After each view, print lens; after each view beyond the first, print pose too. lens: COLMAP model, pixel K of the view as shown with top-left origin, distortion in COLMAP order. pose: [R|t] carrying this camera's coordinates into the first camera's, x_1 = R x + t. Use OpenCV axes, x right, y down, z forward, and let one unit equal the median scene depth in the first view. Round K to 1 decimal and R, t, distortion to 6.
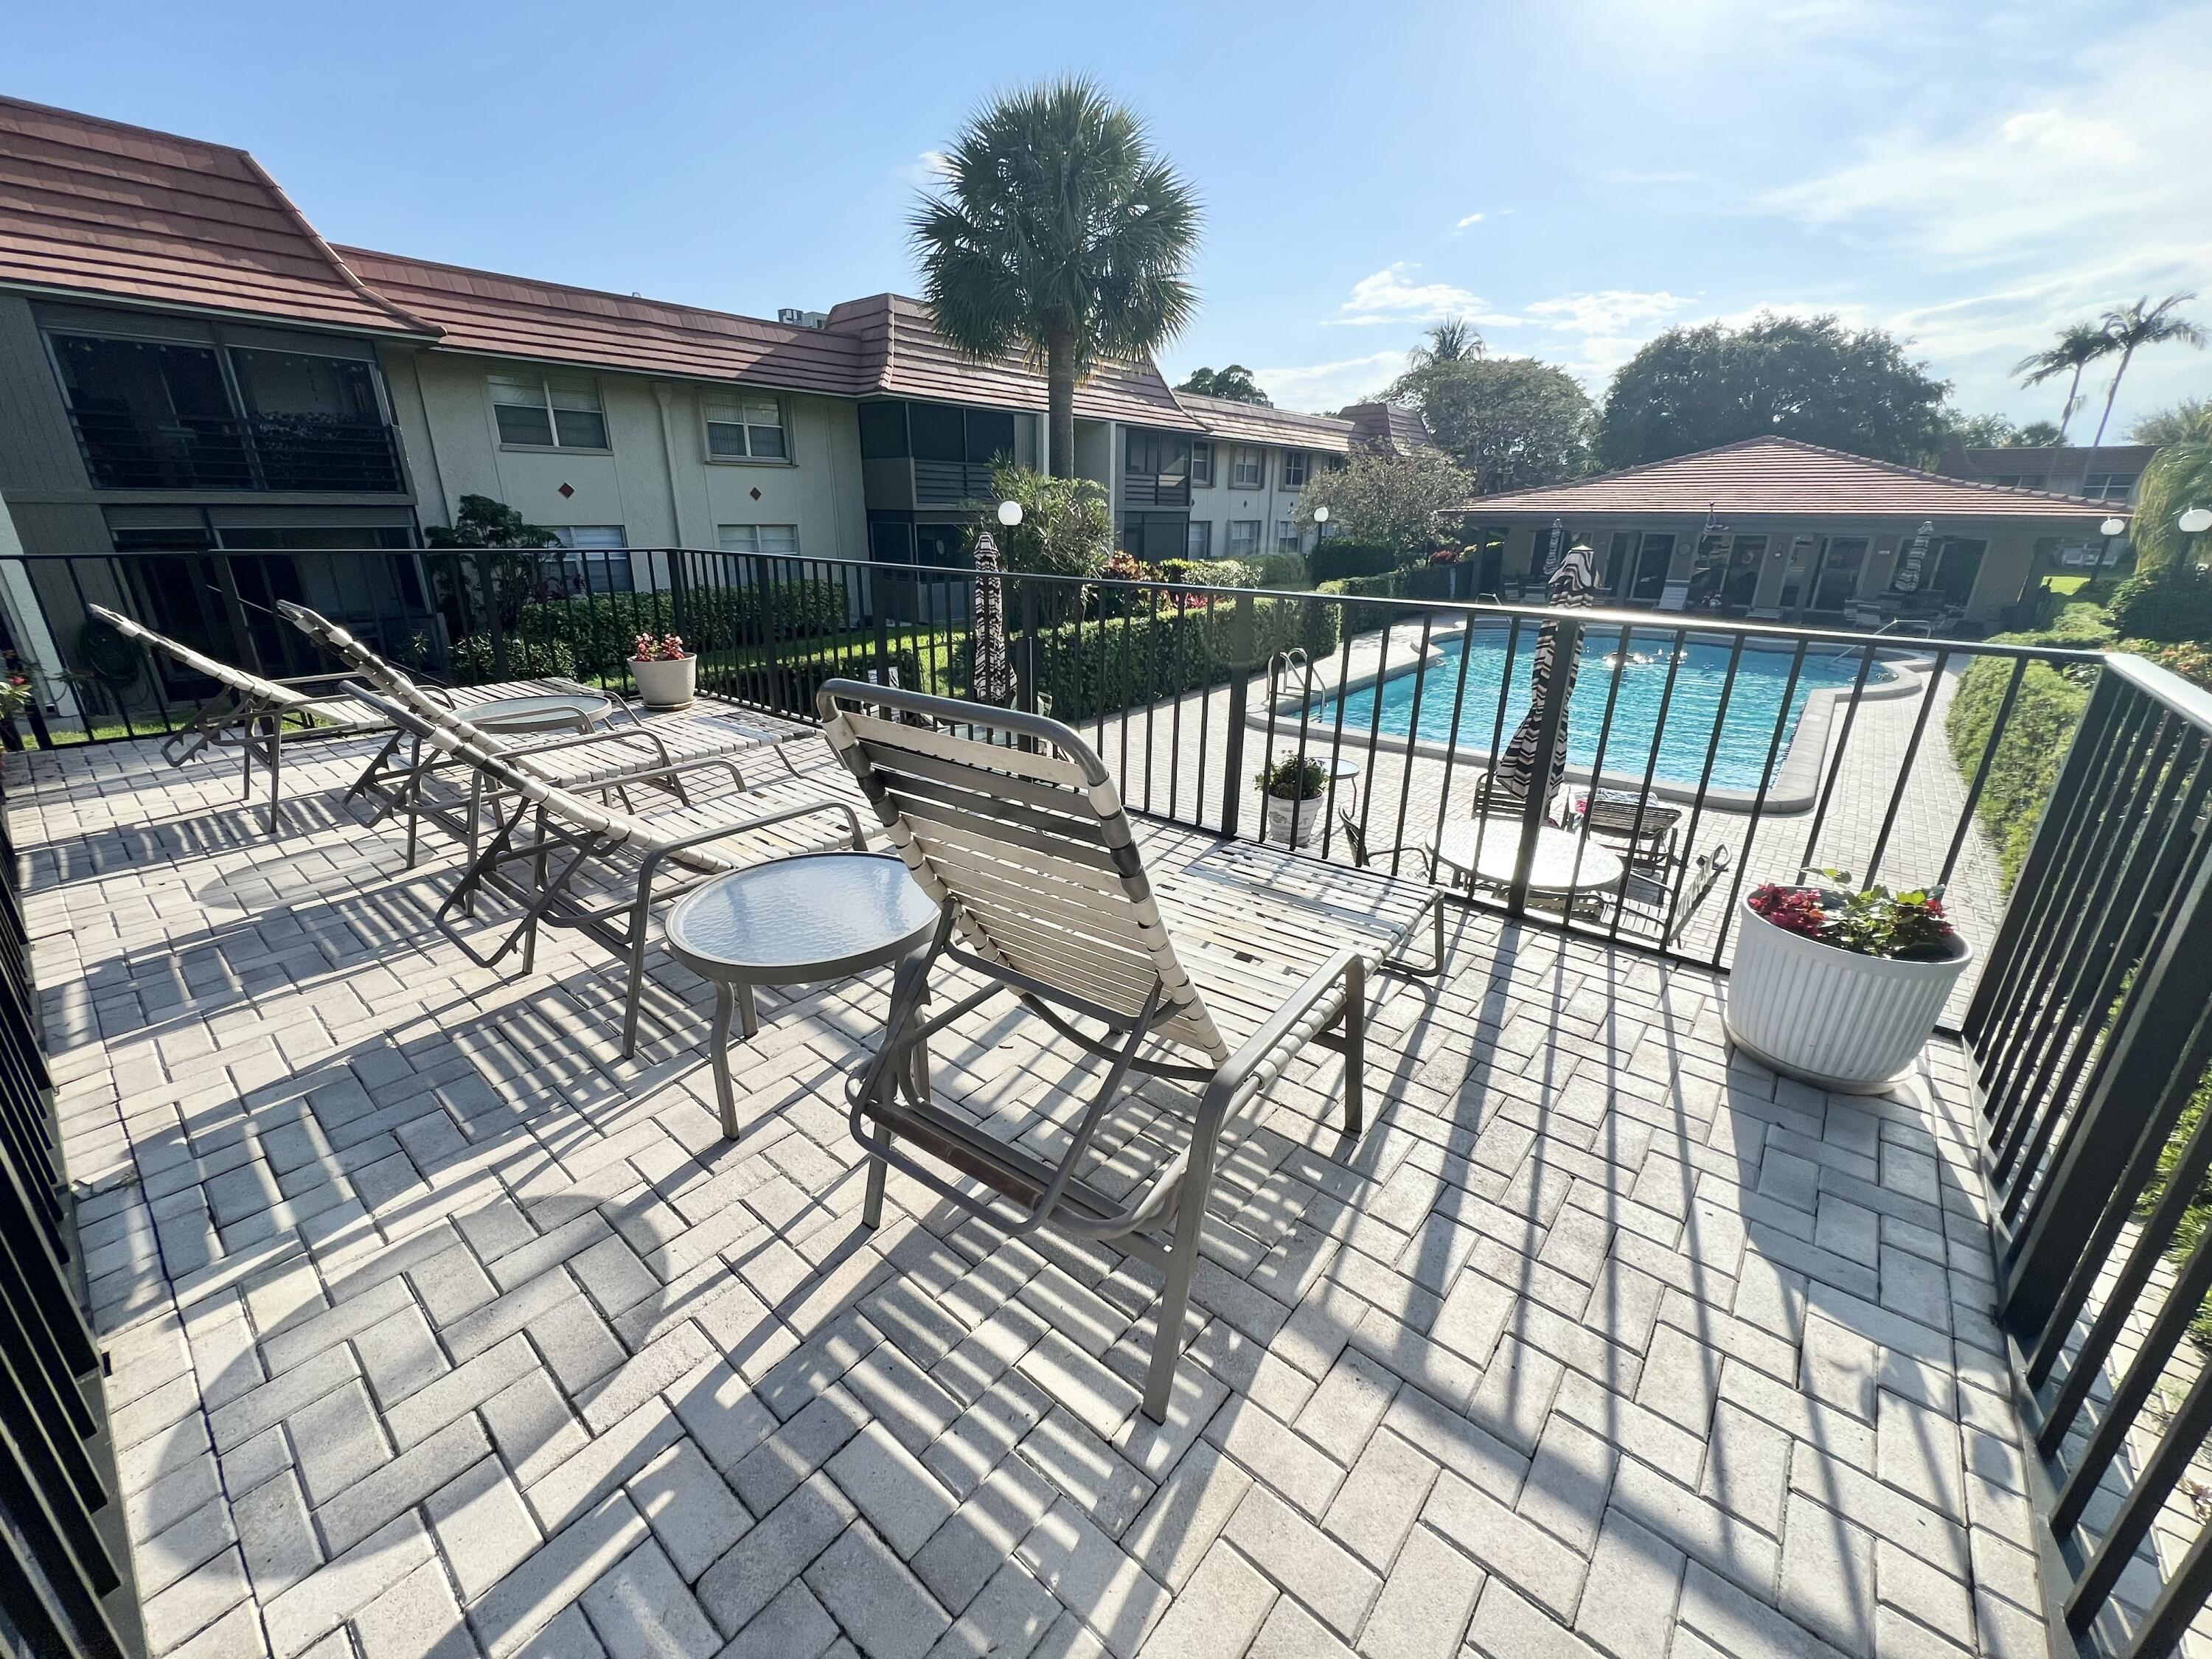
lens RADIAL K [[882.0, 0, 1108.5], [0, 882.0, 830.2], [0, 0, 1]] dist [0.000910, -0.000063]
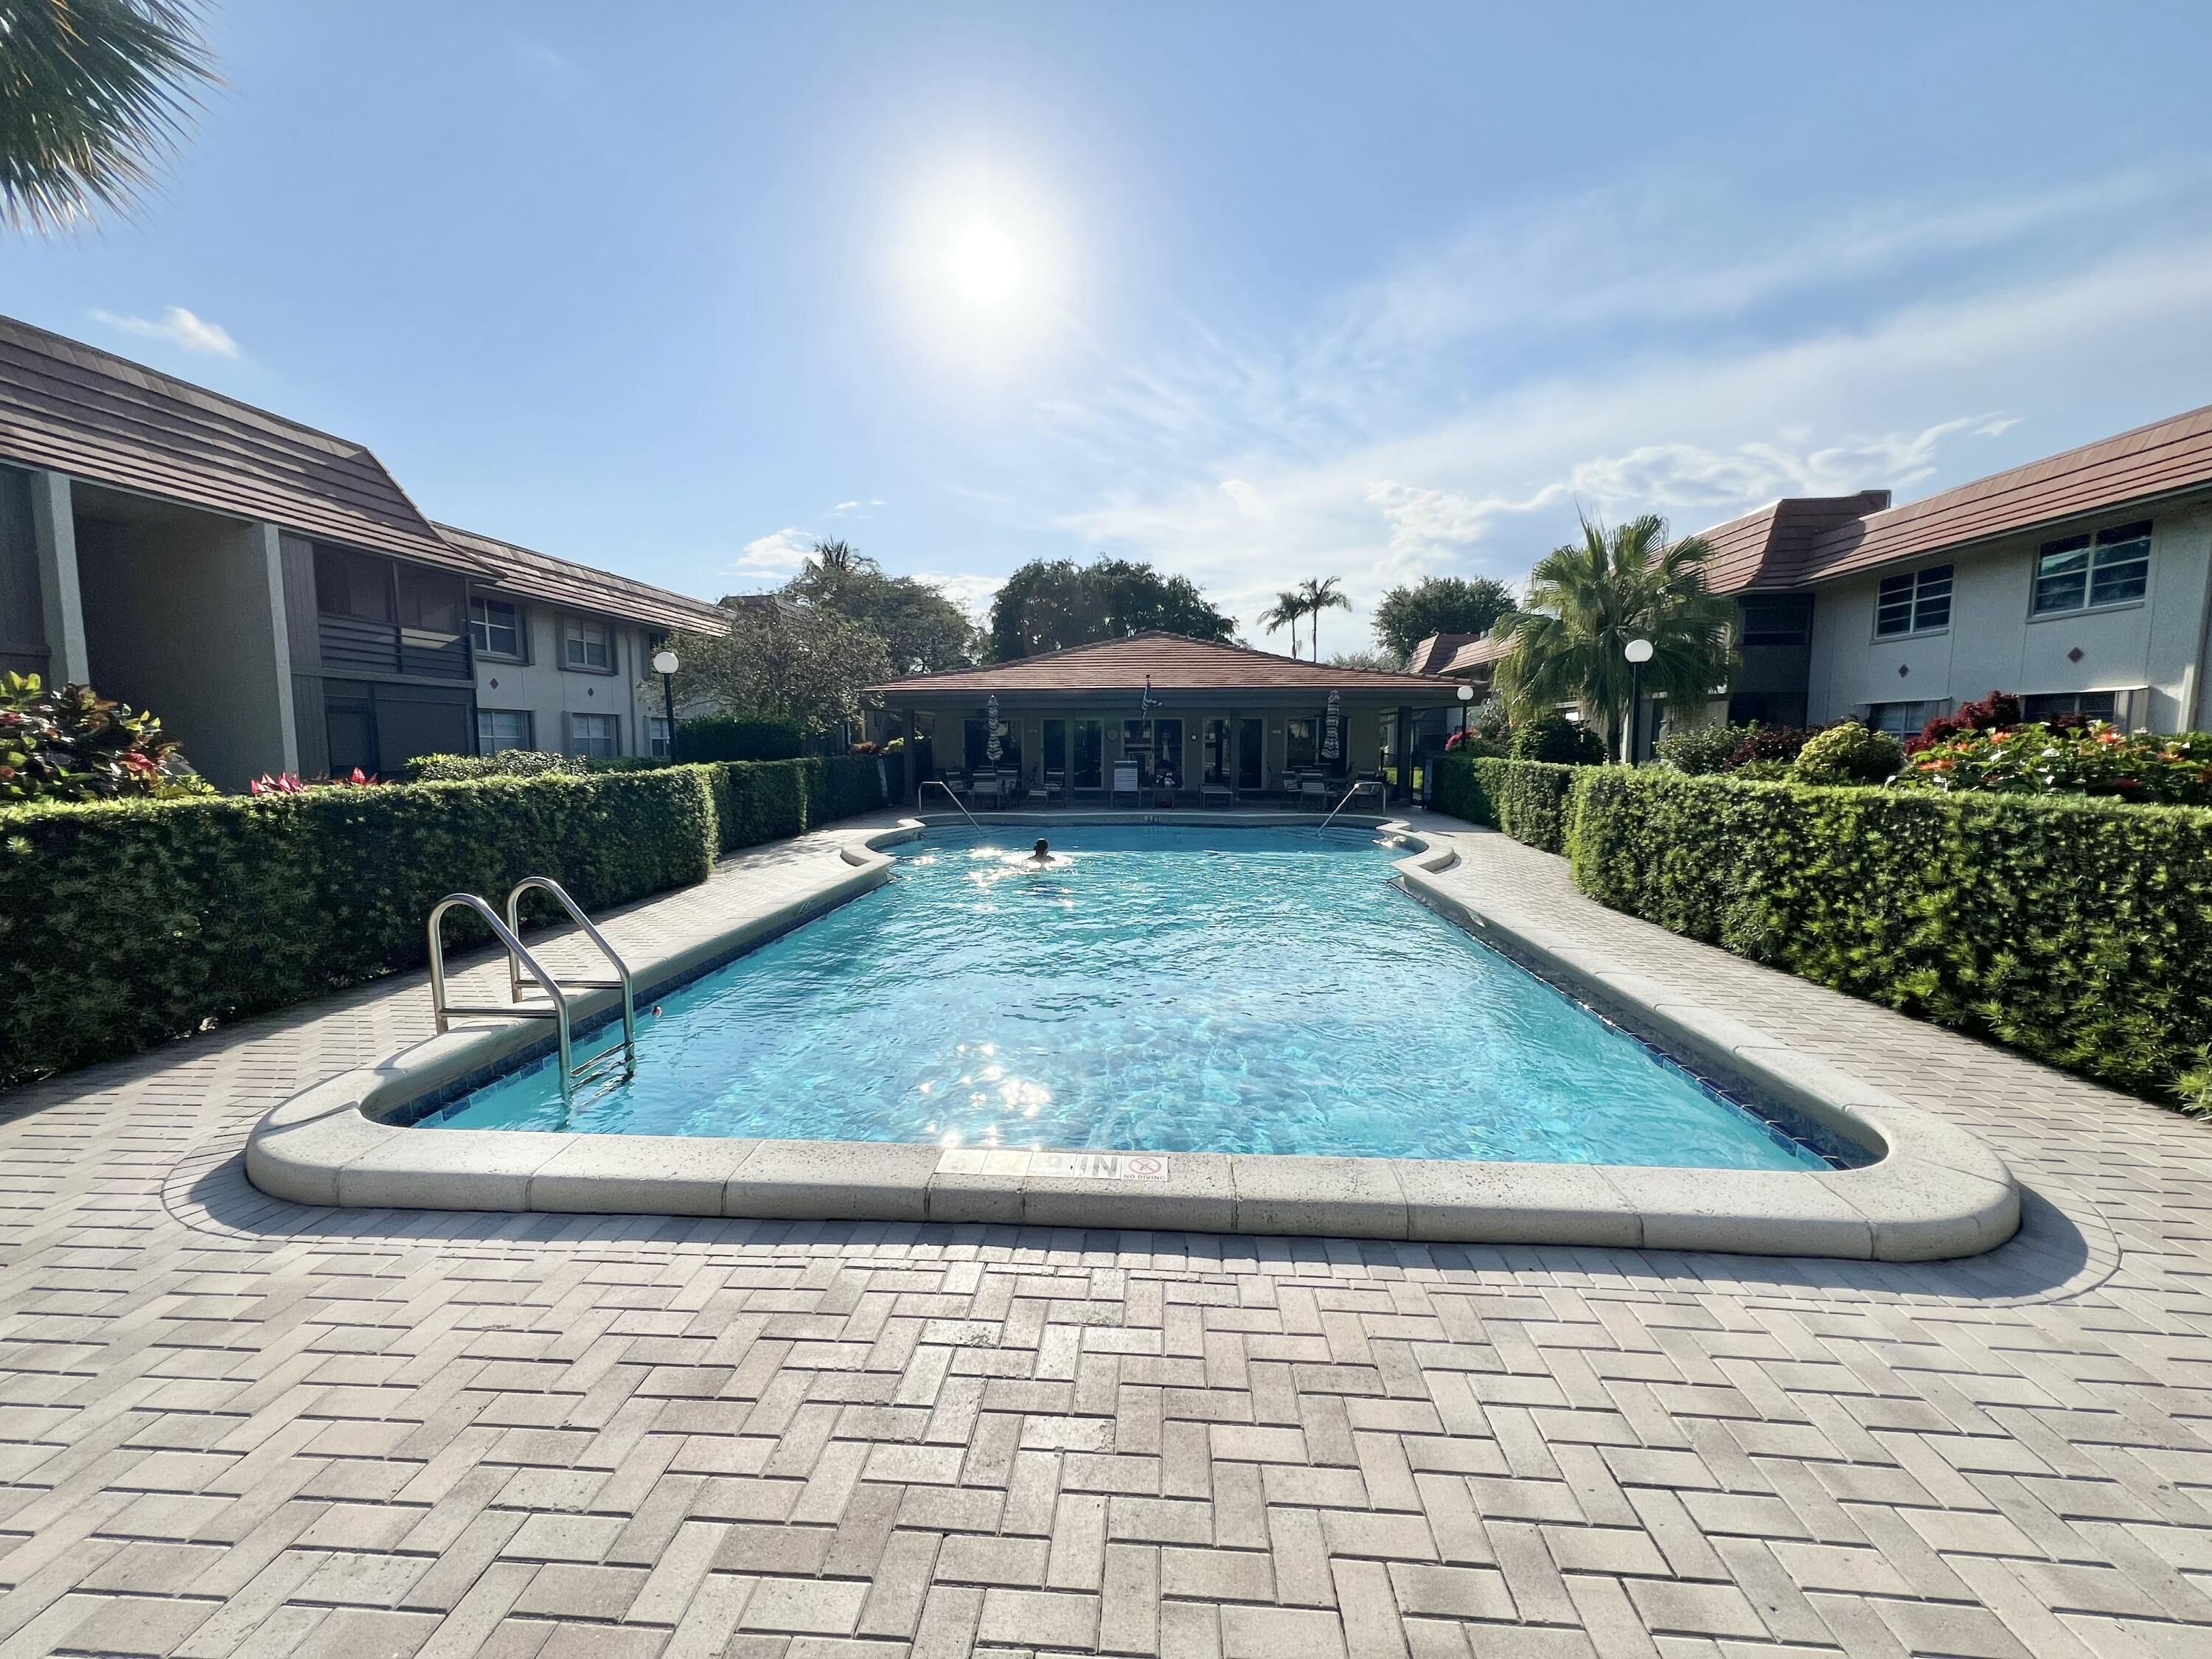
lens RADIAL K [[882.0, 0, 1100.8], [0, 882.0, 791.2], [0, 0, 1]] dist [0.000910, -0.000063]
pose [[0.819188, -0.041386, 0.572030, 0.228358], [0.201014, 0.954844, -0.218785, -0.122797], [-0.537145, 0.294212, 0.790516, 0.605809]]
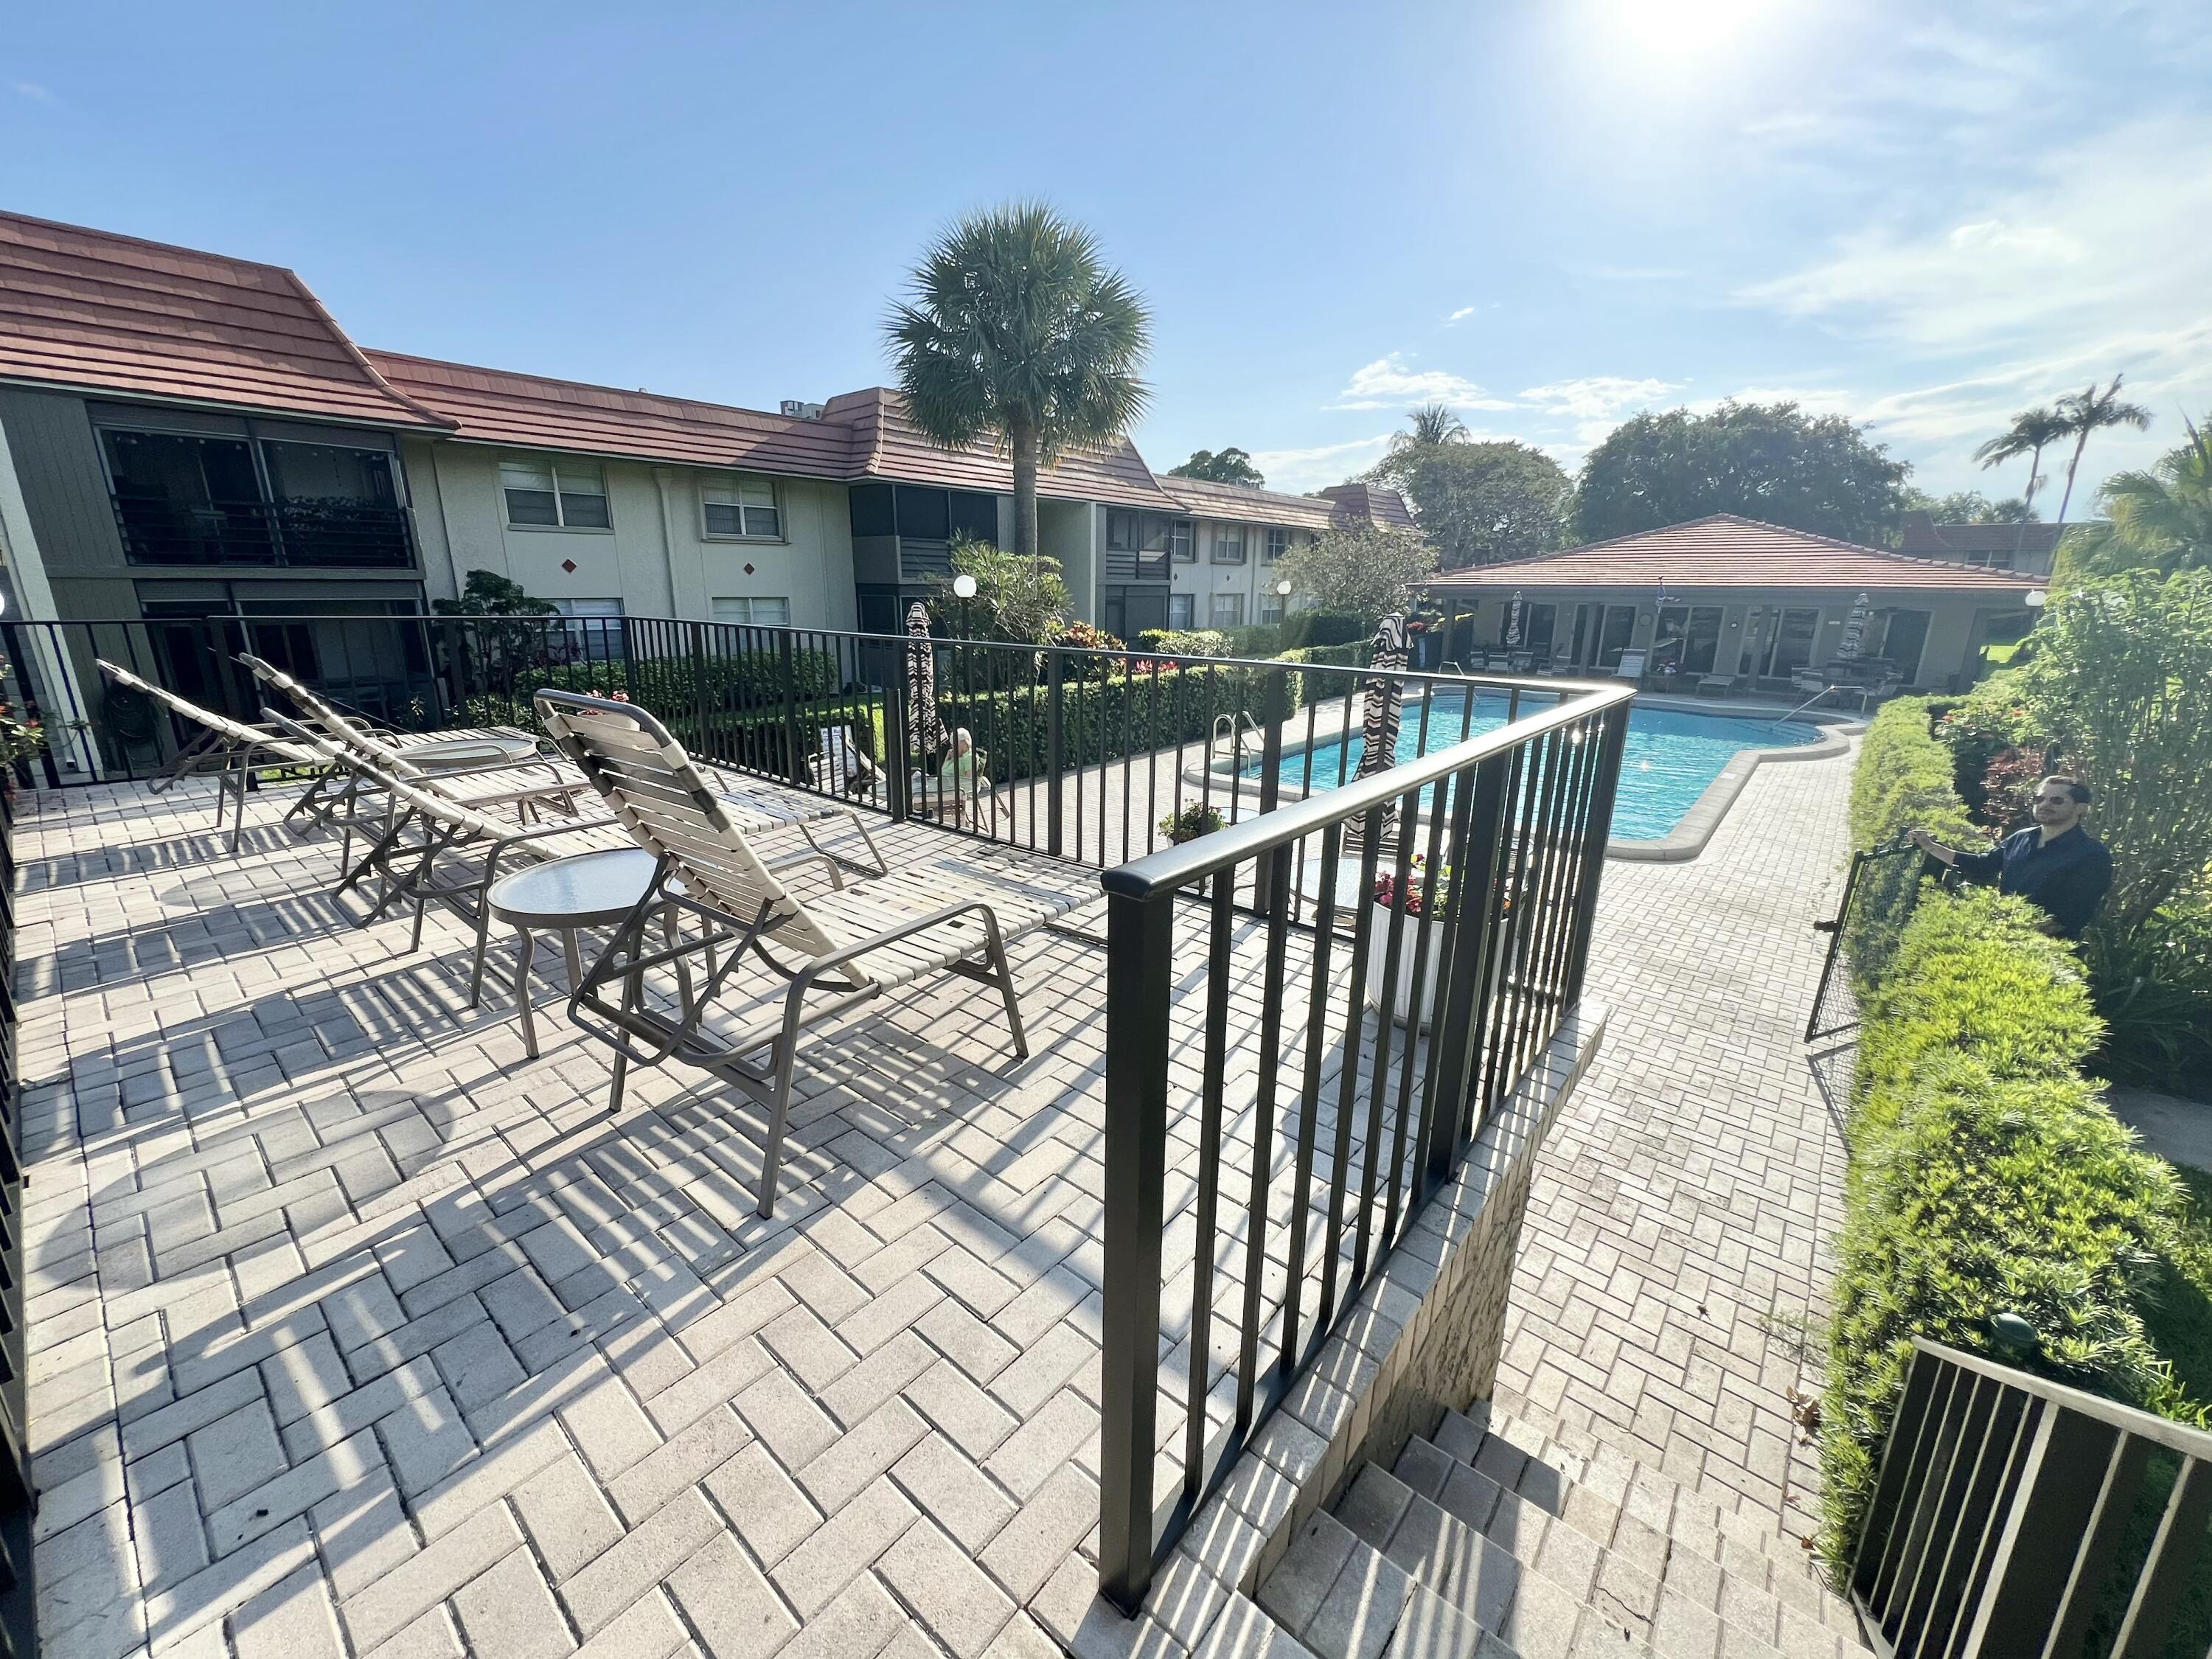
lens RADIAL K [[882.0, 0, 1106.0], [0, 882.0, 830.6], [0, 0, 1]] dist [0.000910, -0.000063]
pose [[0.999939, 0.002245, -0.010854, 0.066061], [-0.003059, 0.997135, -0.075575, 0.017930], [0.010654, 0.075604, 0.997081, -0.046613]]
